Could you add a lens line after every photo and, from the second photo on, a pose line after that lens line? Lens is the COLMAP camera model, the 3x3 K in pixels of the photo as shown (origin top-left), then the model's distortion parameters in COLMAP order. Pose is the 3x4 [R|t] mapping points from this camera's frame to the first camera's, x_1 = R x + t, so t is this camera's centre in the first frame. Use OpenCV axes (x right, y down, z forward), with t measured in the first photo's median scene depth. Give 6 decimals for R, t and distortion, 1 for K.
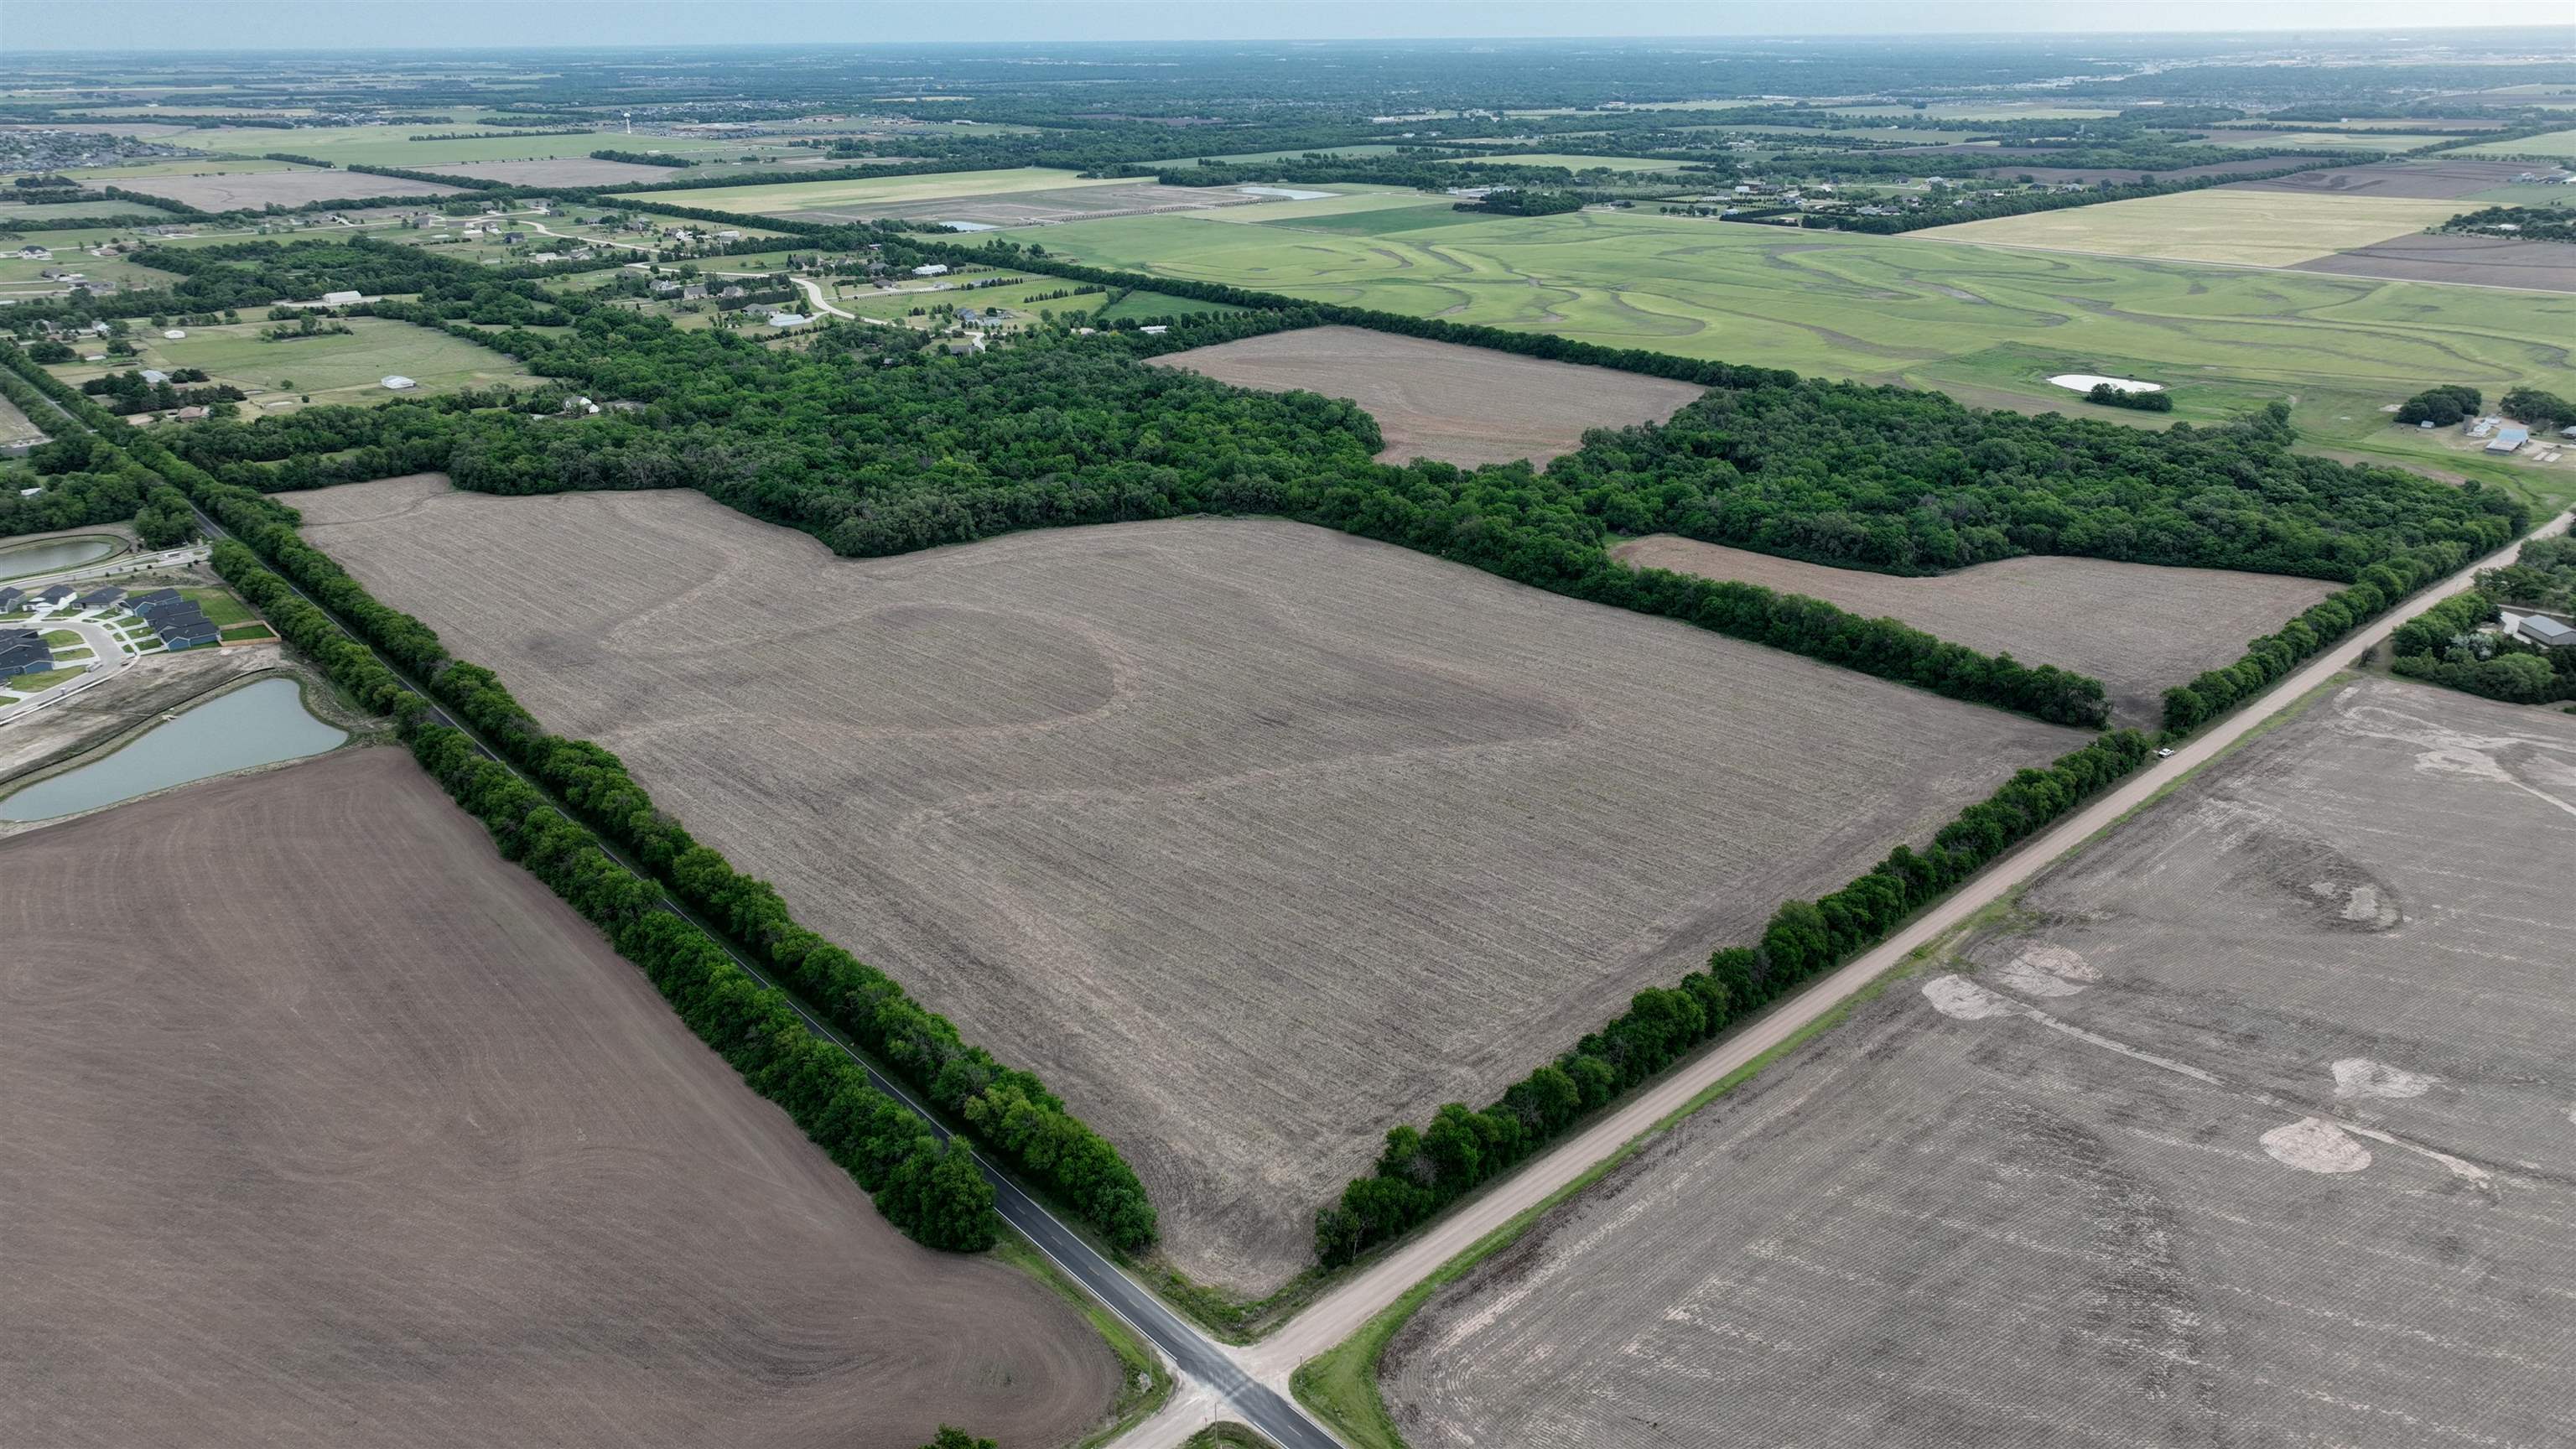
lens RADIAL K [[1808.7, 0, 1300.8], [0, 1808.7, 724.6], [0, 0, 1]] dist [0.000901, 0.013821]
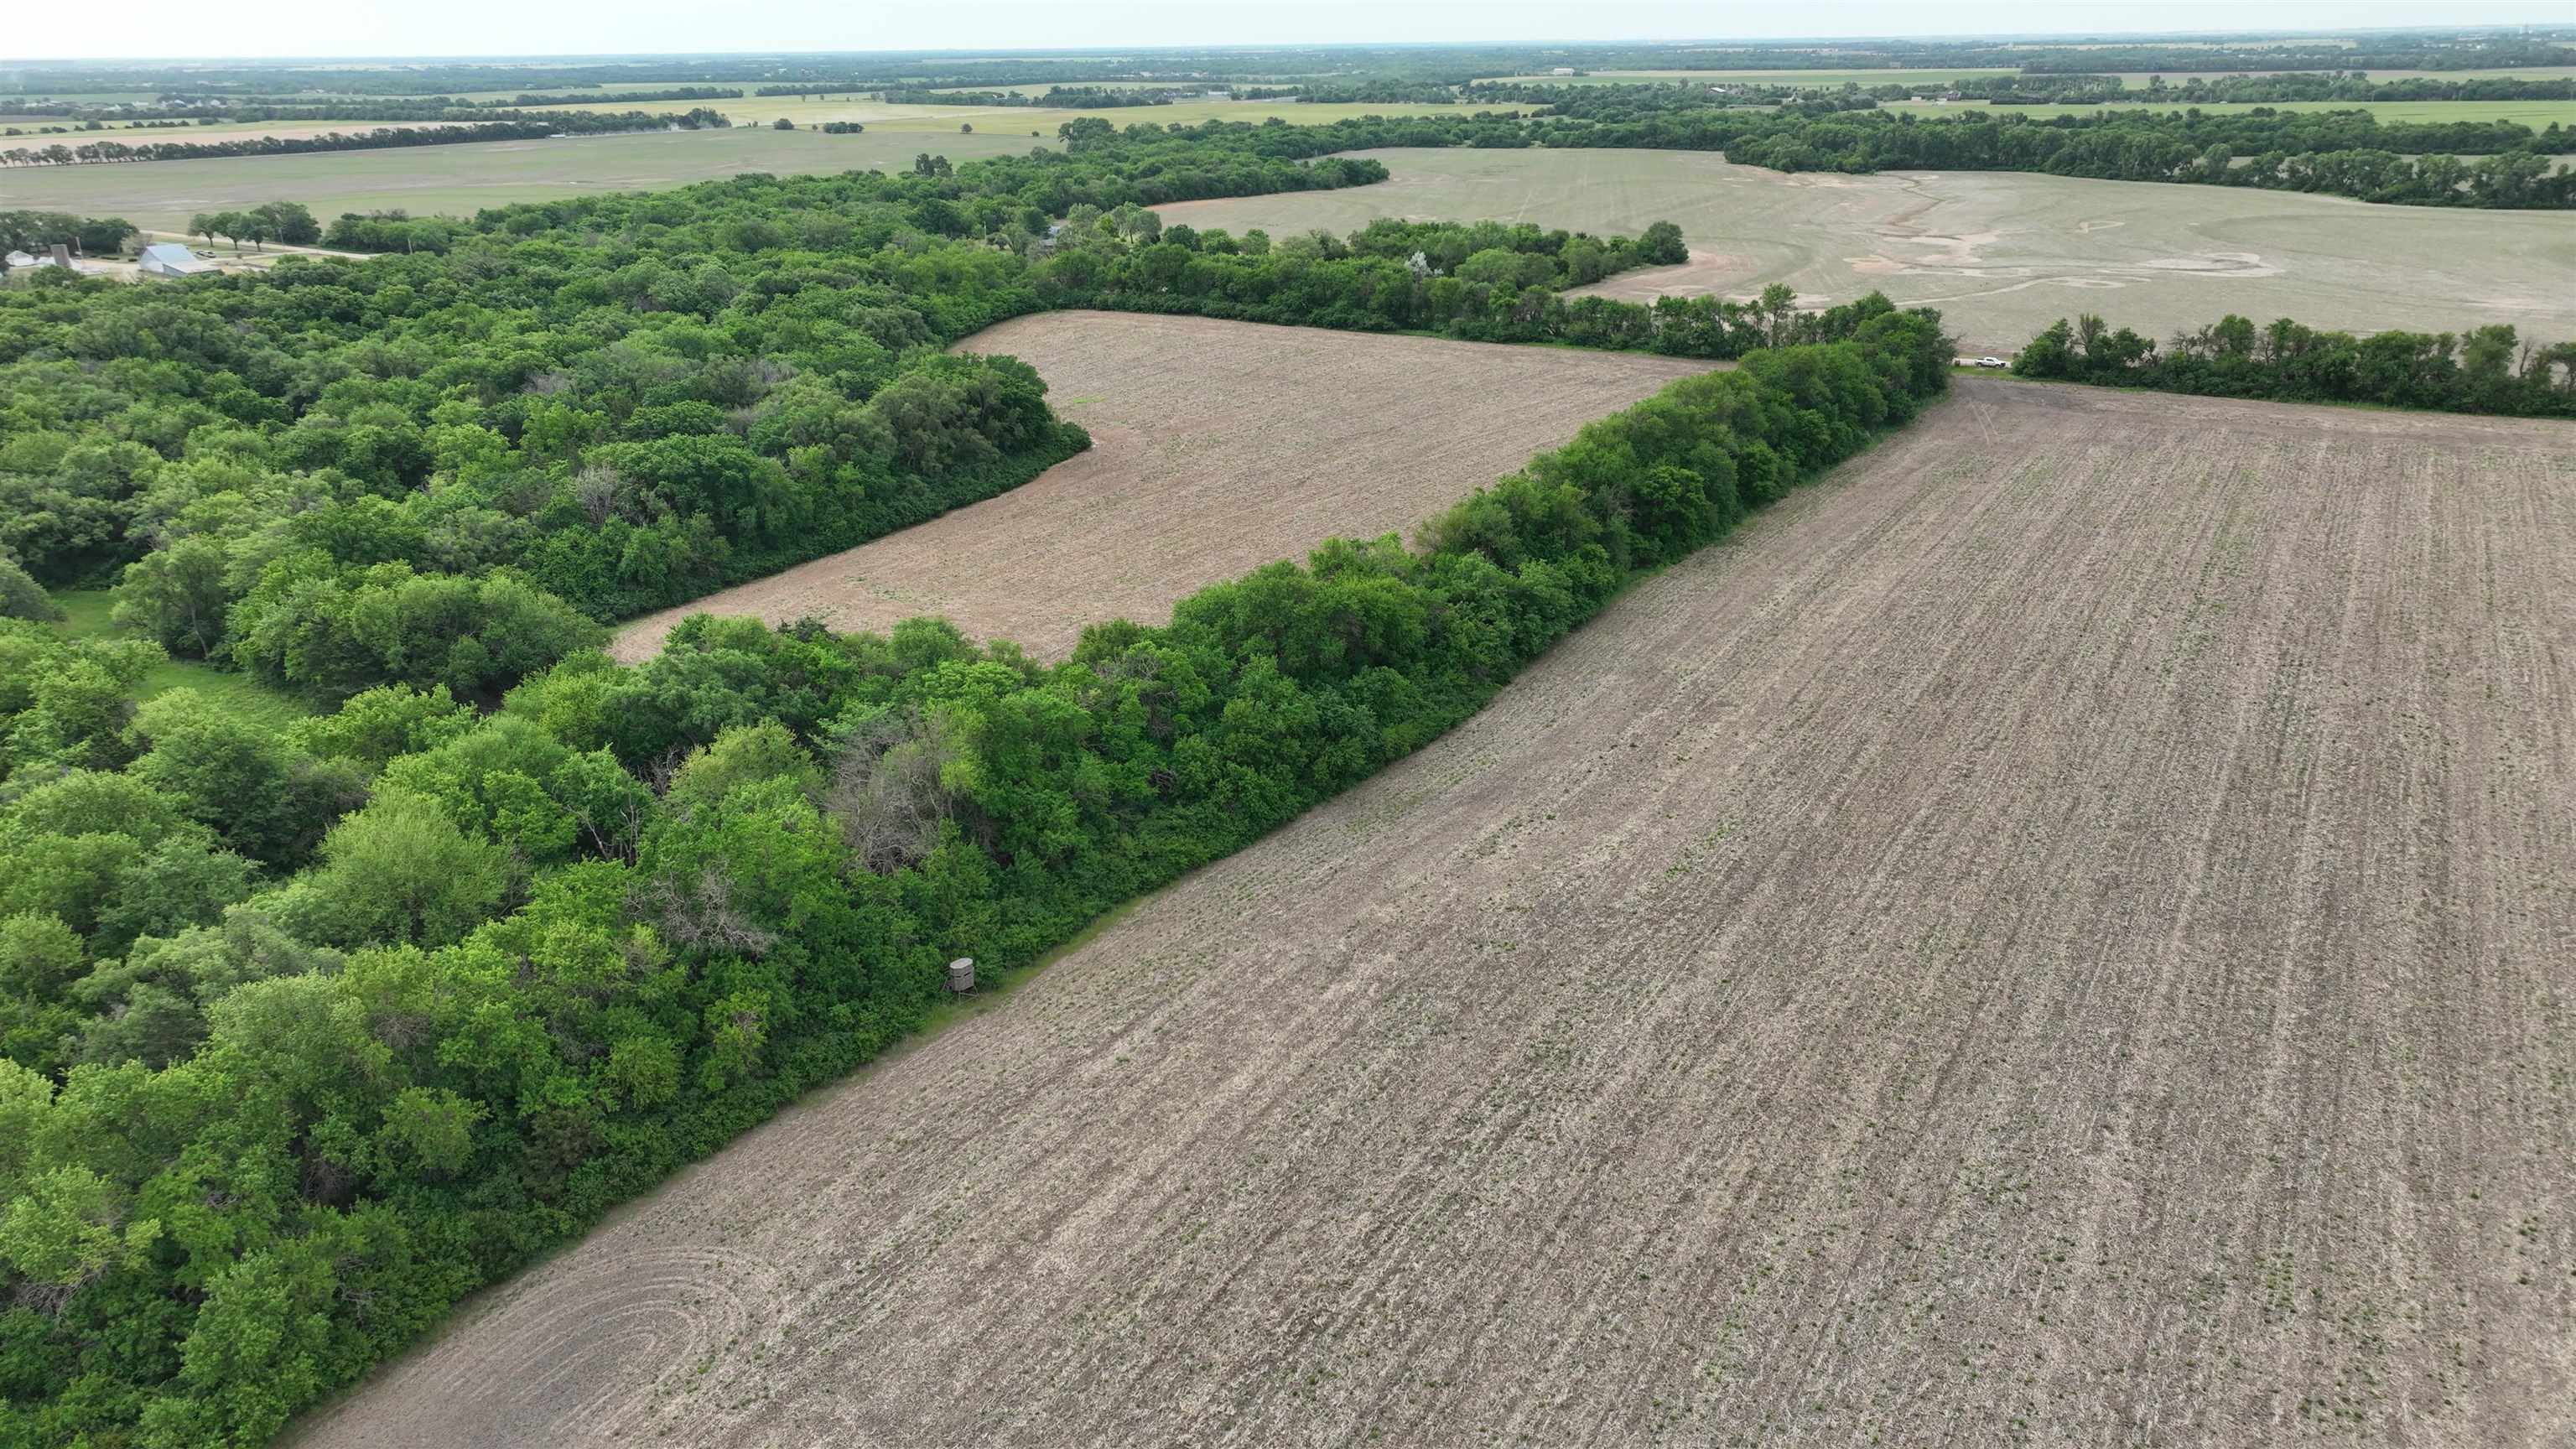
lens RADIAL K [[1808.7, 0, 1300.8], [0, 1808.7, 724.6], [0, 0, 1]] dist [0.000901, 0.013821]
pose [[-0.266555, -0.329158, 0.905872, -0.082881], [0.357989, 0.838828, 0.410136, -0.178511], [-0.894870, 0.433616, -0.105759, 0.997935]]
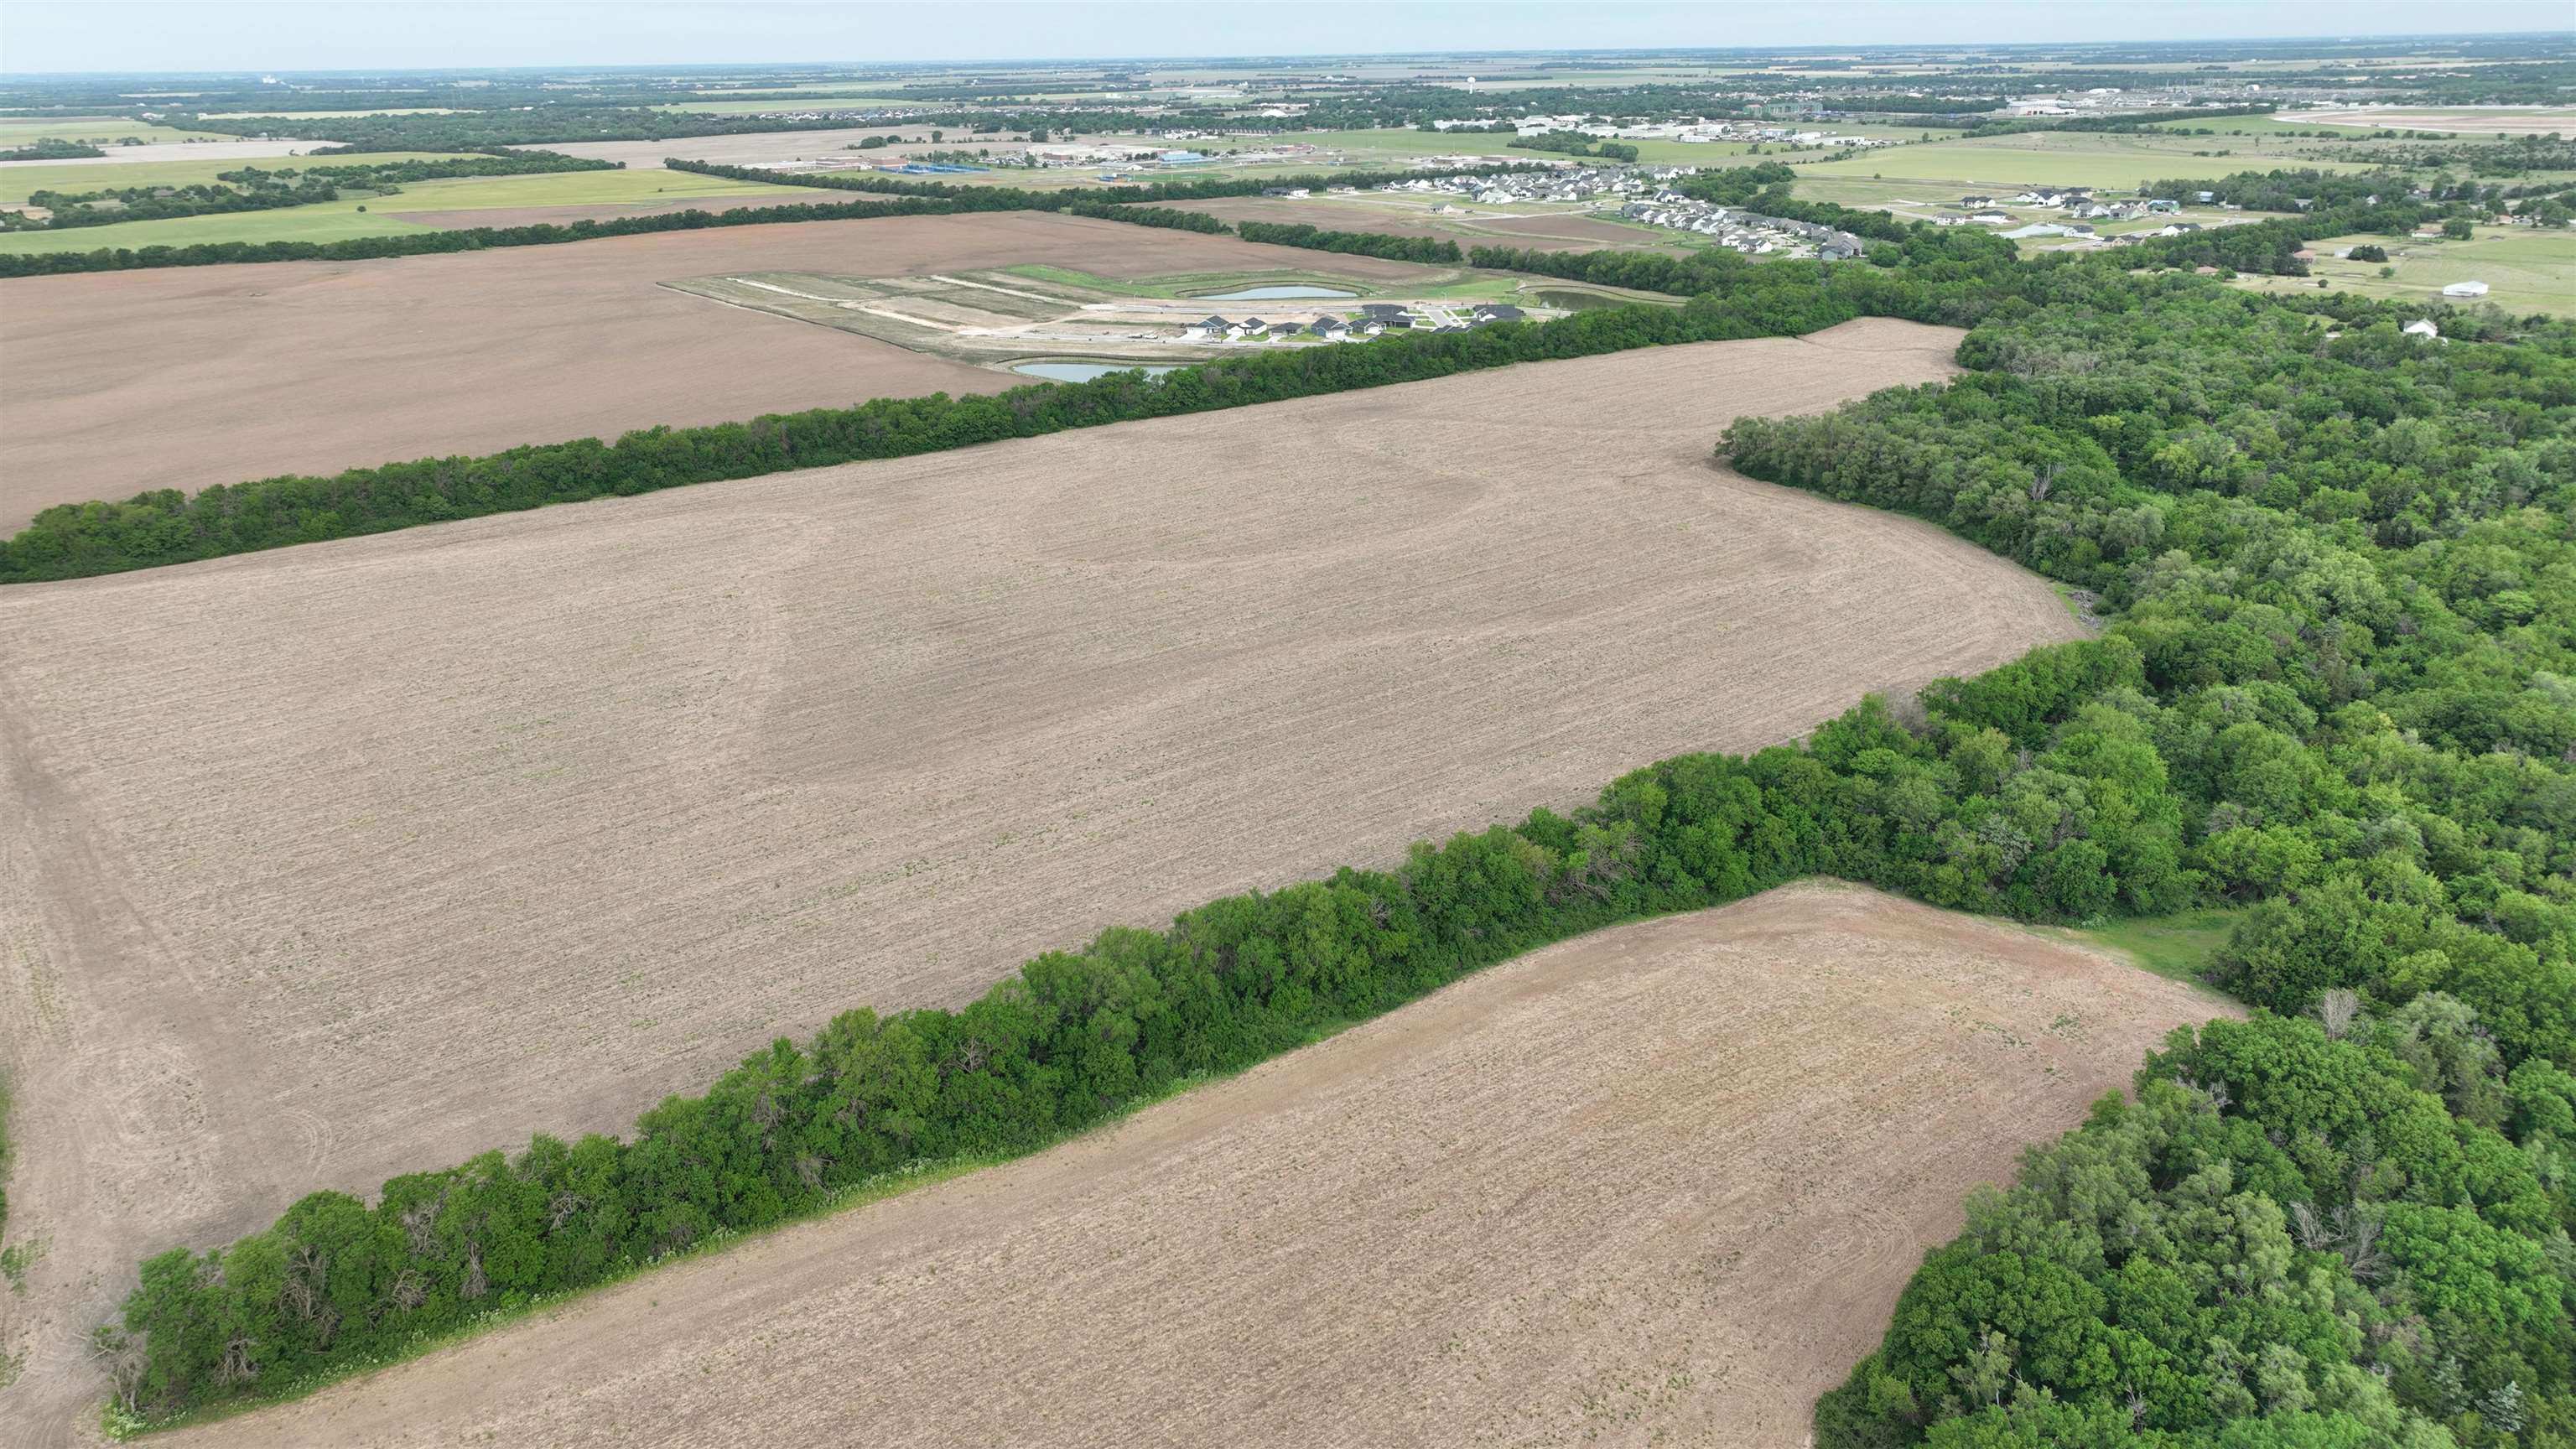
lens RADIAL K [[1813.6, 0, 1300.5], [0, 1813.6, 715.7], [0, 0, 1]] dist [-0.001361, 0.025123]
pose [[-0.093076, 0.355257, -0.930123, 0.516182], [-0.342818, 0.865624, 0.364927, -0.221110], [0.934780, 0.352829, 0.041220, 0.863586]]
